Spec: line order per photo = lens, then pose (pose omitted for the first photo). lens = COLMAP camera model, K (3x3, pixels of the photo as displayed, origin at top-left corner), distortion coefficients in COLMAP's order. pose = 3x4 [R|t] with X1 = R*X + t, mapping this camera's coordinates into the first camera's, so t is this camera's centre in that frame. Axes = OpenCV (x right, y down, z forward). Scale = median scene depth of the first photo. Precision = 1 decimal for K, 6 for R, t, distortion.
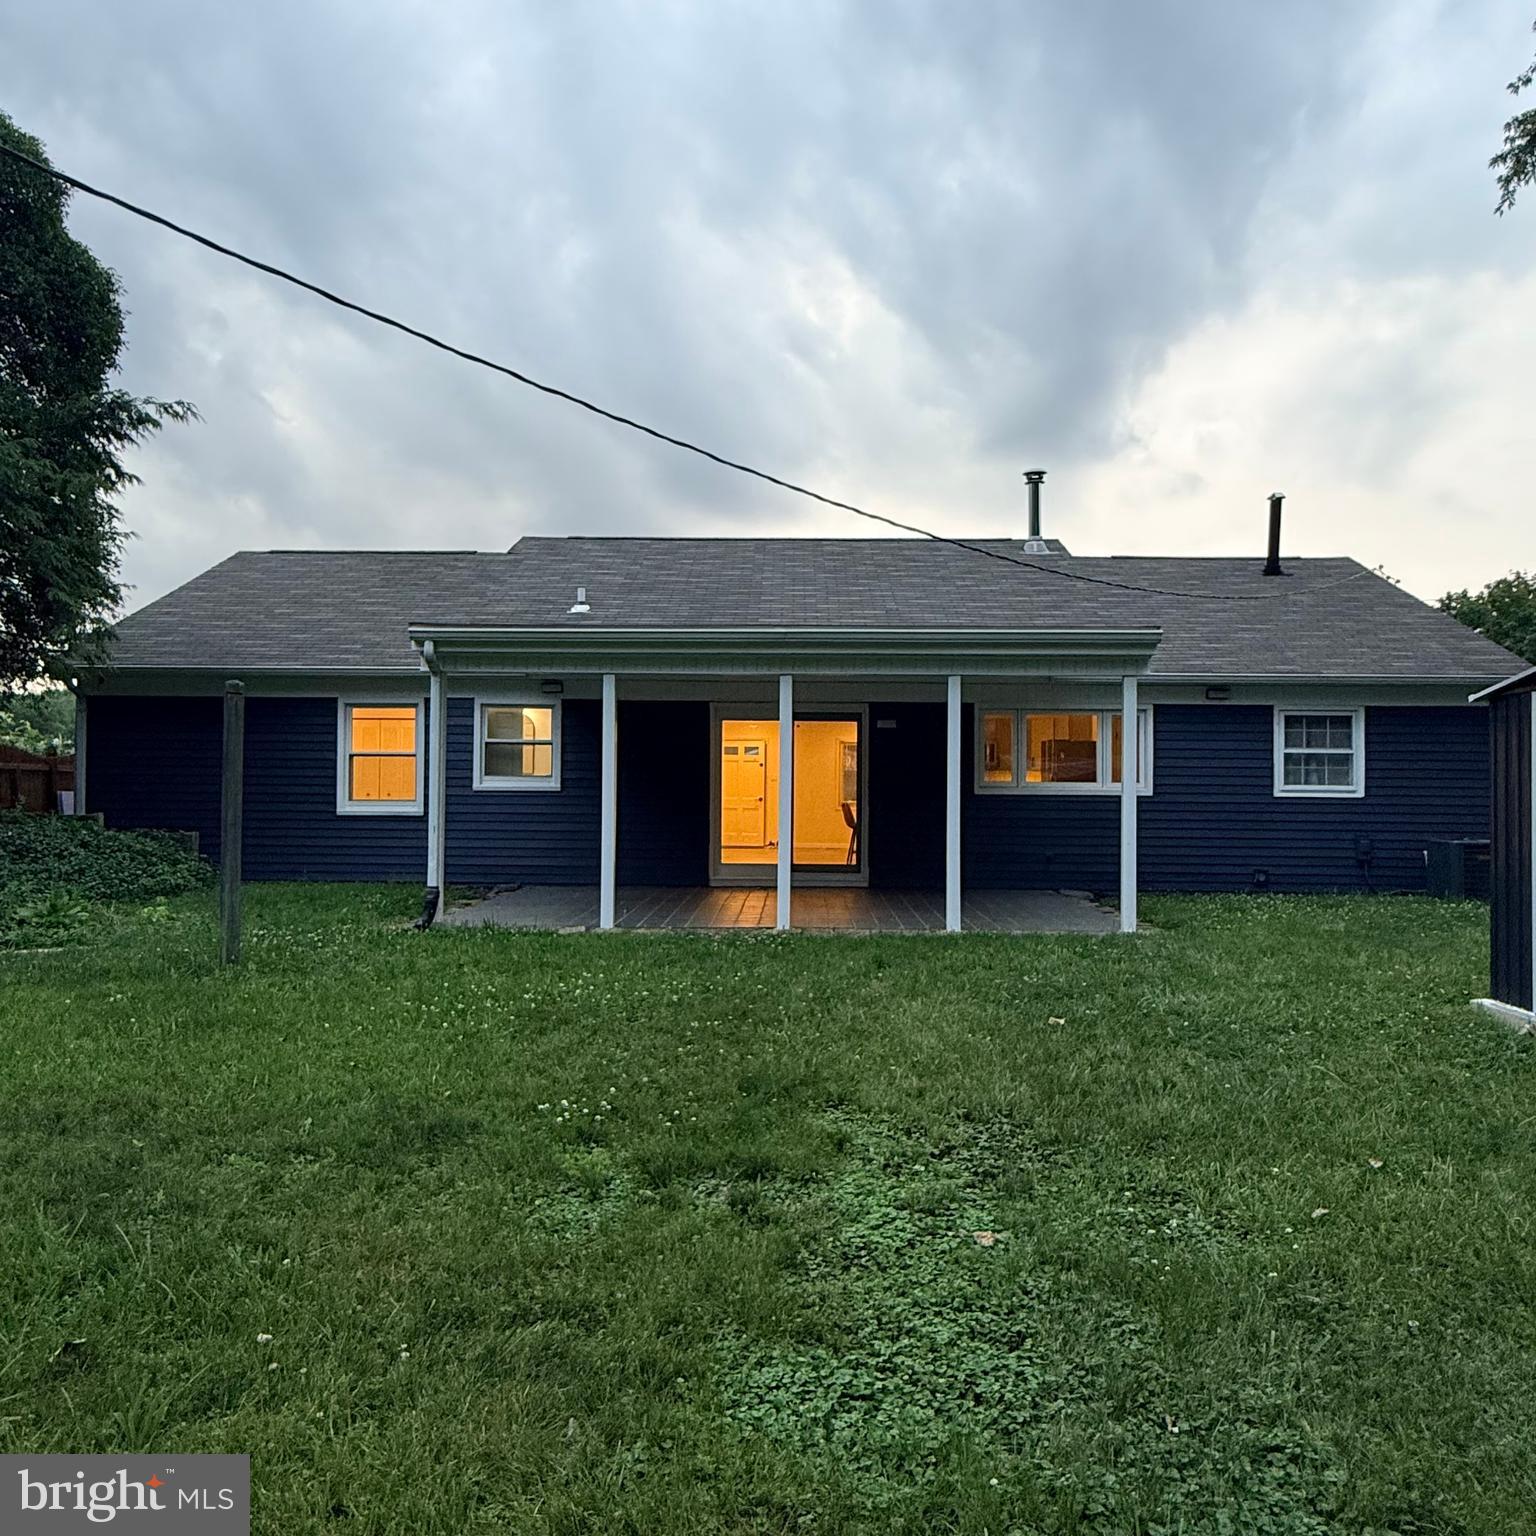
lens RADIAL K [[1137.6, 0, 752.3], [0, 1137.6, 762.0], [0, 0, 1]] dist [-0.004712, 0.007763]
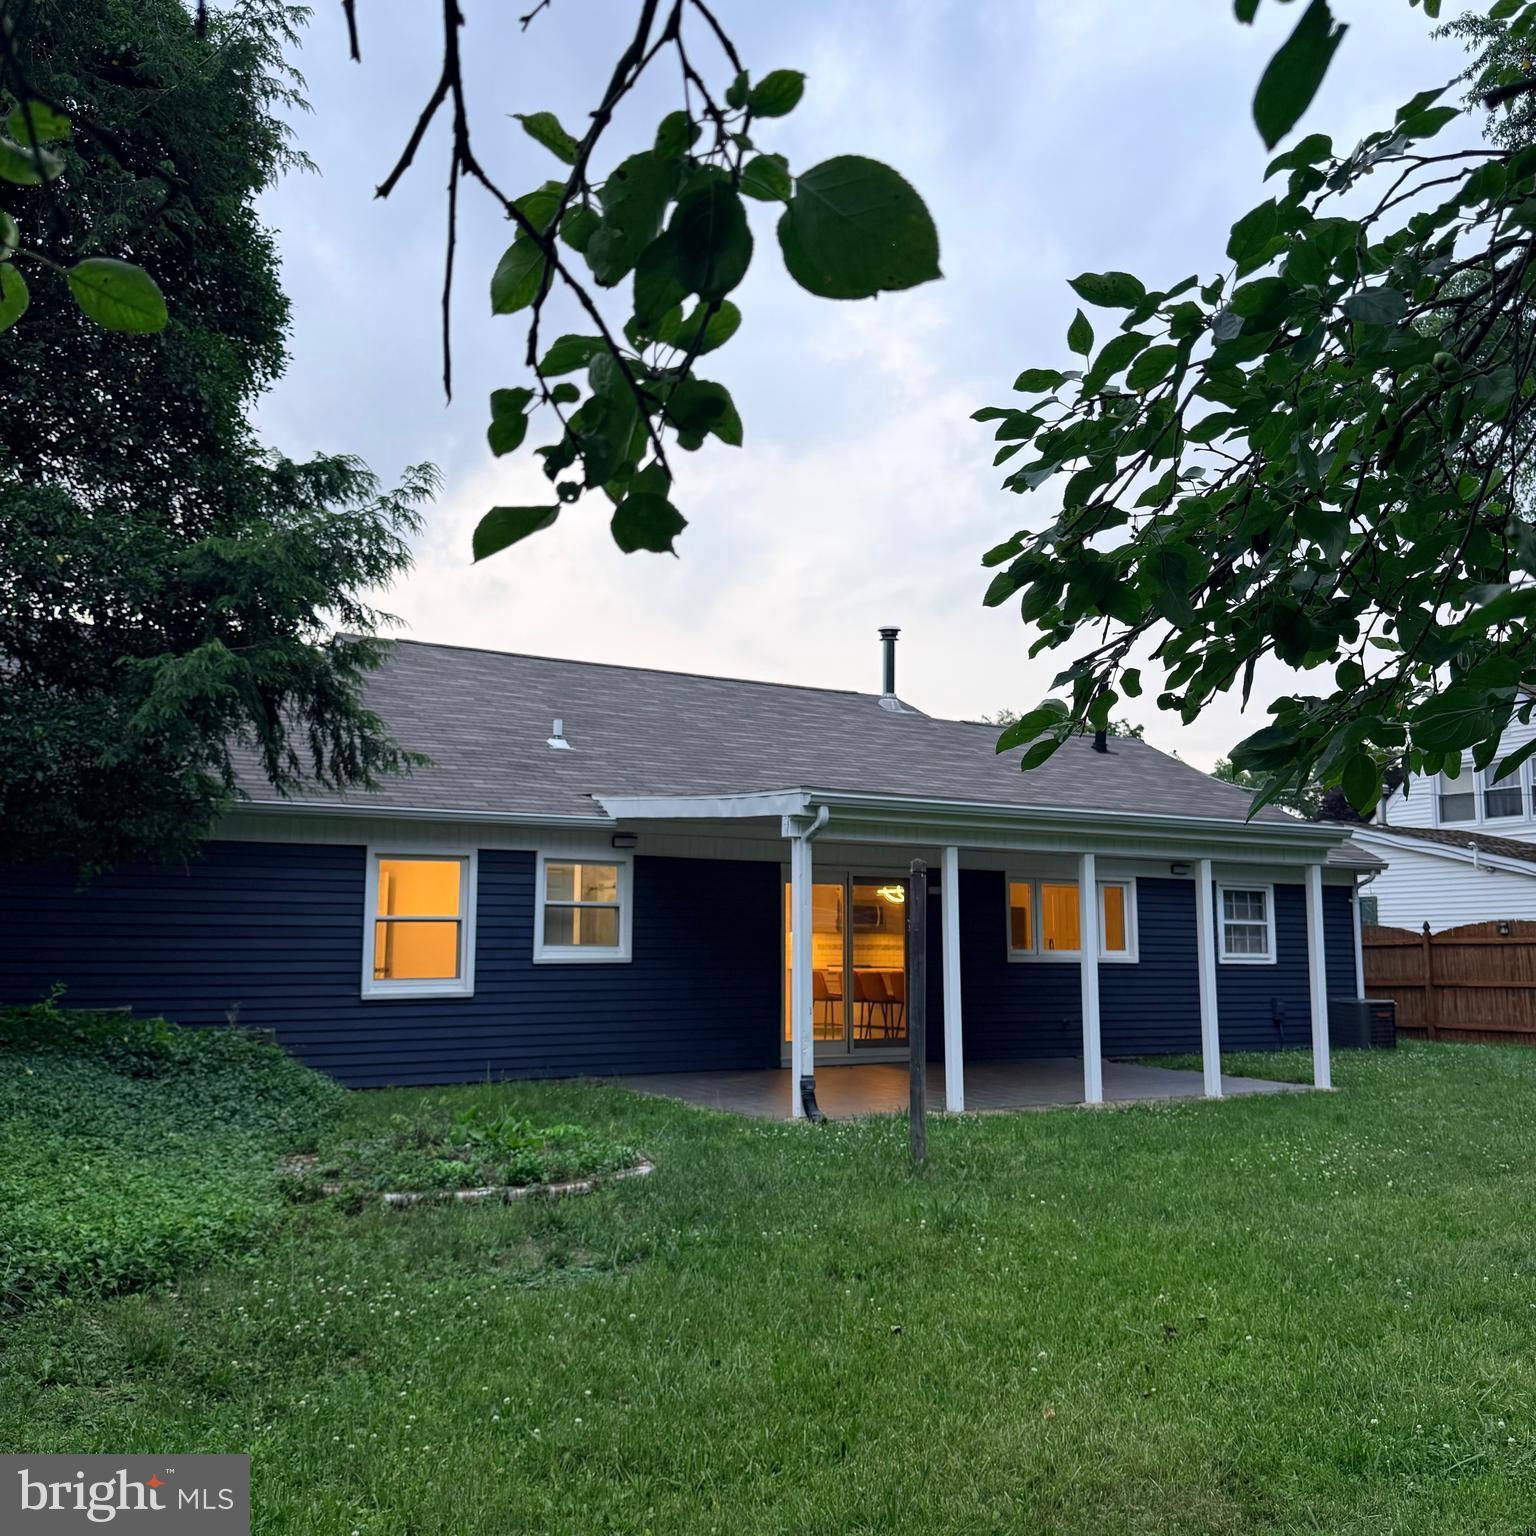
lens RADIAL K [[1433.7, 0, 773.2], [0, 1433.7, 764.6], [0, 0, 1]] dist [0.043529, 0.000000]
pose [[0.855519, 0.062568, 0.513978, -0.637509], [-0.010021, 0.994487, -0.104382, -0.011342], [-0.517675, 0.084150, 0.851429, 0.013514]]
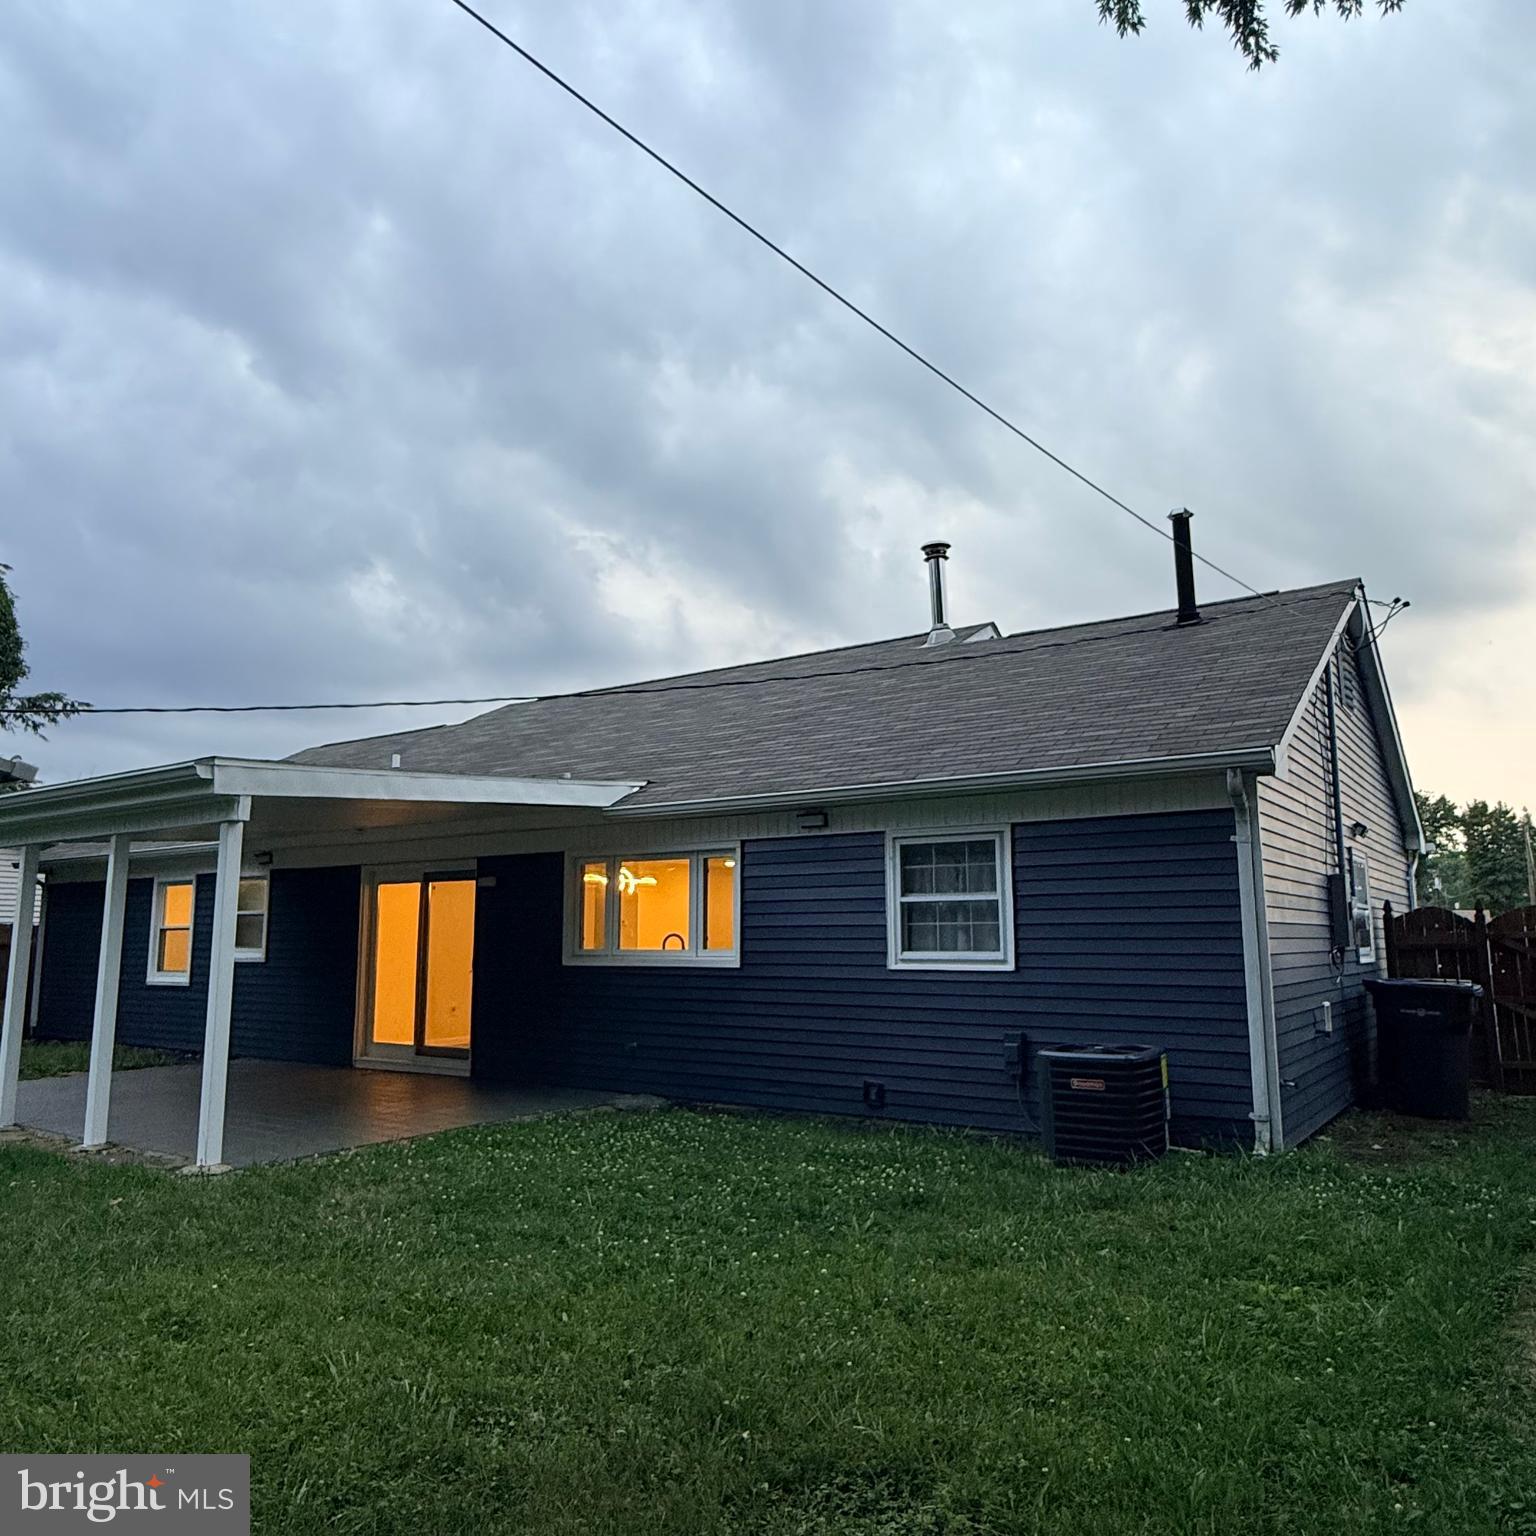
lens RADIAL K [[1137.6, 0, 765.5], [0, 1137.6, 771.5], [0, 0, 1]] dist [-0.004712, 0.007763]
pose [[0.840023, -0.092122, -0.534673, 0.753026], [0.031955, 0.992169, -0.120742, -0.006228], [0.541610, 0.084341, 0.836388, 0.393300]]
